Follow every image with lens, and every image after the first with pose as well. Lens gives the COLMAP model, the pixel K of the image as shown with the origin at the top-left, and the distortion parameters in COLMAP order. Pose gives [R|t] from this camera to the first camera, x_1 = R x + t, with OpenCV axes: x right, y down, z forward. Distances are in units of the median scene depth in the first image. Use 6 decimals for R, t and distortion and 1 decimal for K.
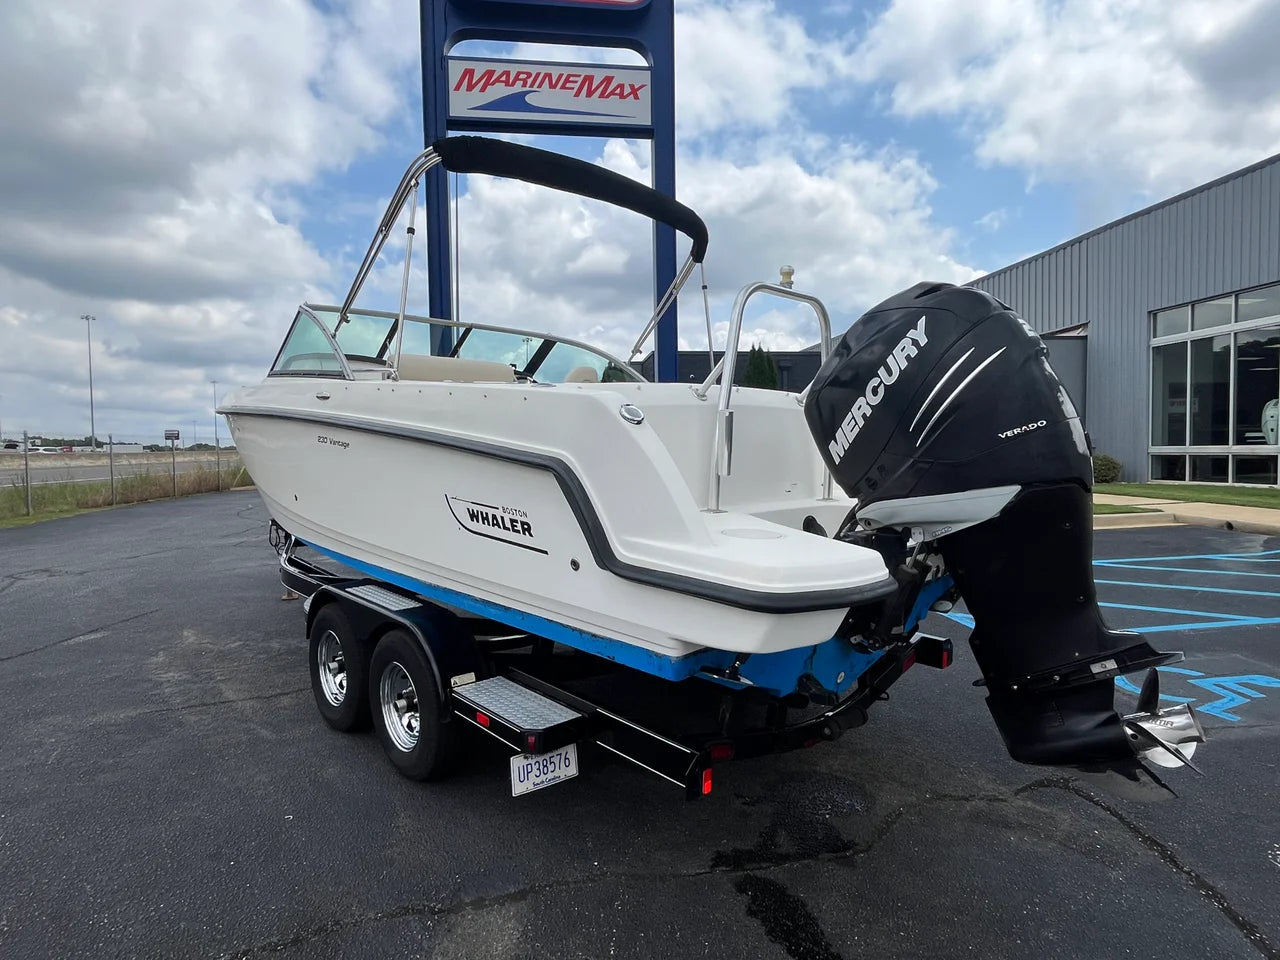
lens RADIAL K [[696.7, 0, 640.0], [0, 696.7, 480.0], [0, 0, 1]] dist [0.001680, -0.010160]
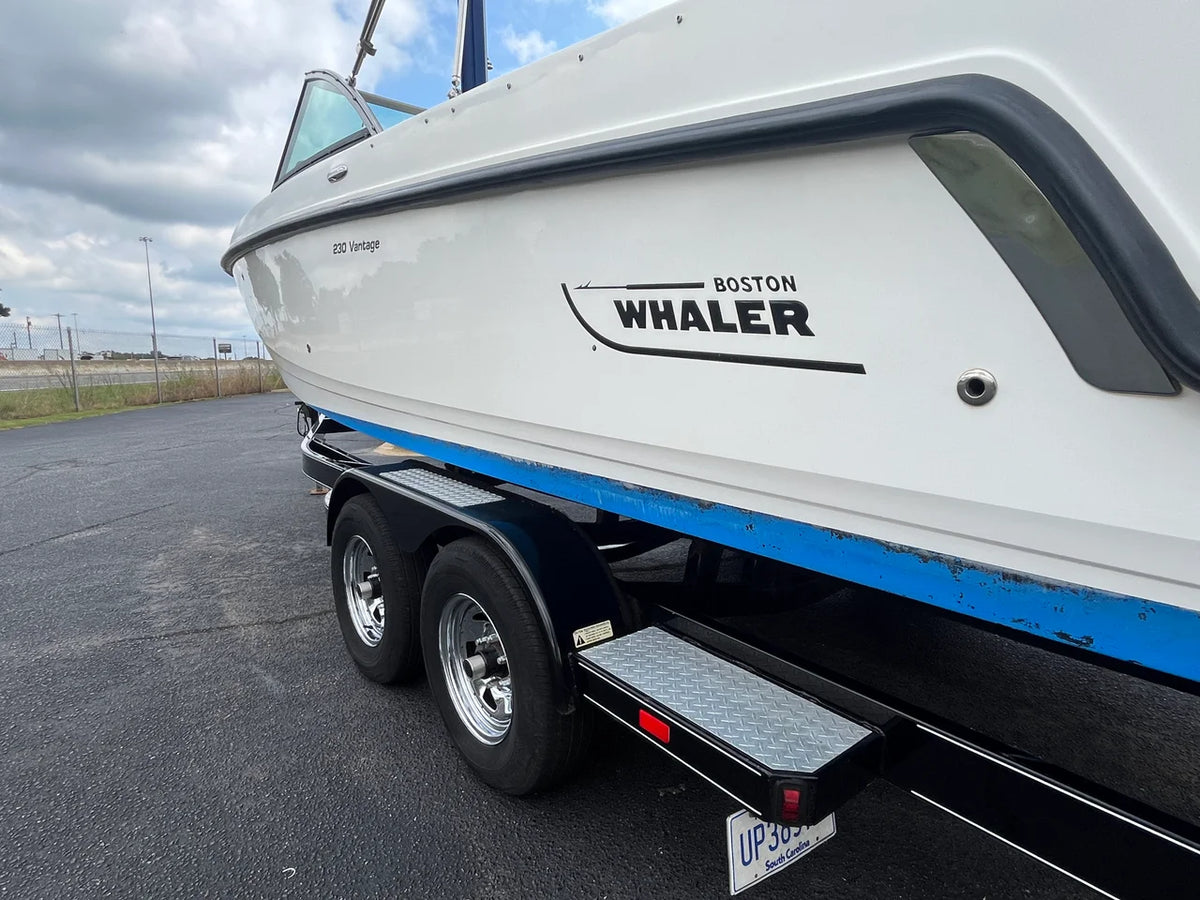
lens RADIAL K [[653.1, 0, 600.0], [0, 653.1, 450.0], [0, 0, 1]] dist [0.001680, -0.010160]
pose [[0.997147, 0.009699, -0.074857, -0.178277], [-0.002971, 0.995985, 0.089466, 0.082295], [0.075424, -0.088989, 0.993173, 0.426506]]
